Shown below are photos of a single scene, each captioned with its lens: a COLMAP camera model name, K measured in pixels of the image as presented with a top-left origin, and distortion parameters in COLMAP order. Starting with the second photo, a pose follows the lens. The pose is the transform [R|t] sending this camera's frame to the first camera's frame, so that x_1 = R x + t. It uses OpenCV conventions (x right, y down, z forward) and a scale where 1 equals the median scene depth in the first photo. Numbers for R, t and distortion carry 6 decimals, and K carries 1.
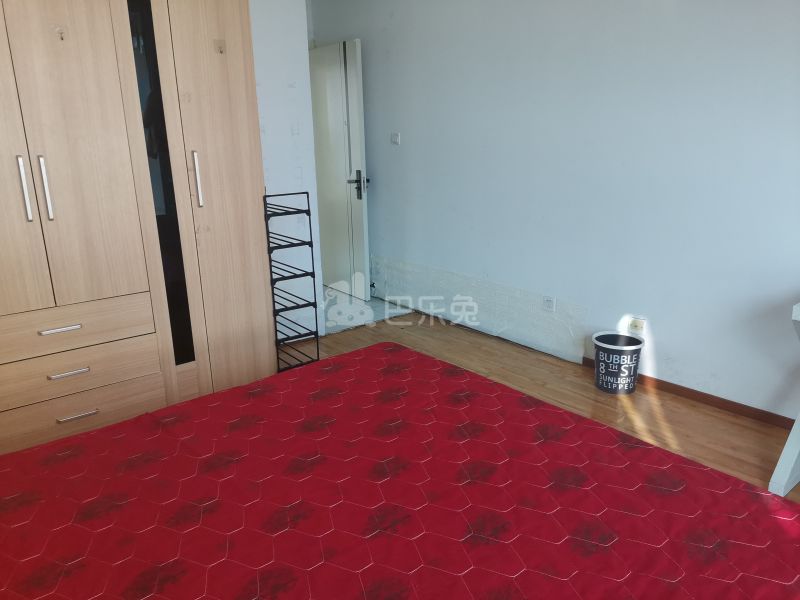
lens RADIAL K [[612.1, 0, 400.1], [0, 612.1, 297.4], [0, 0, 1]] dist [0.049900, -0.001707]
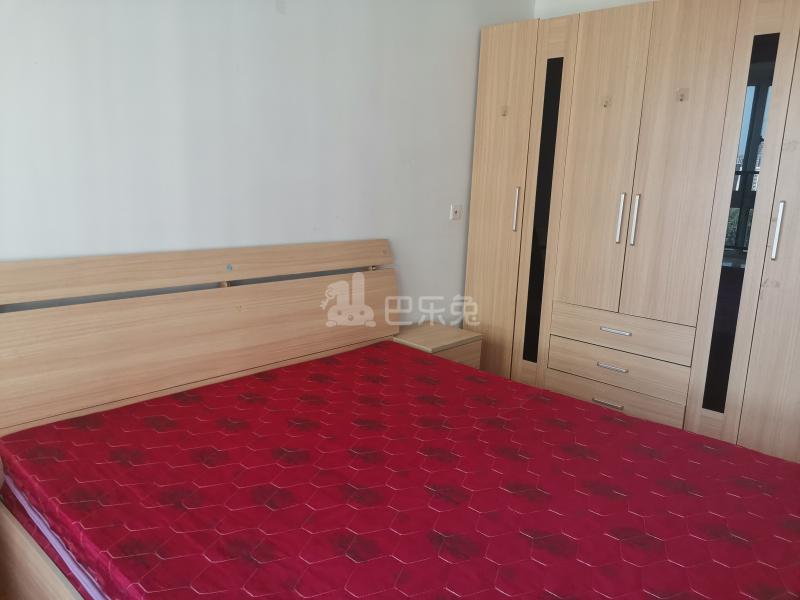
lens RADIAL K [[612.1, 0, 399.7], [0, 612.1, 300.7], [0, 0, 1]] dist [0.049900, -0.001707]
pose [[0.122504, 0.221243, -0.967494, 0.568335], [-0.304920, 0.936077, 0.175450, -0.087664], [0.944466, 0.273515, 0.182135, 0.335372]]
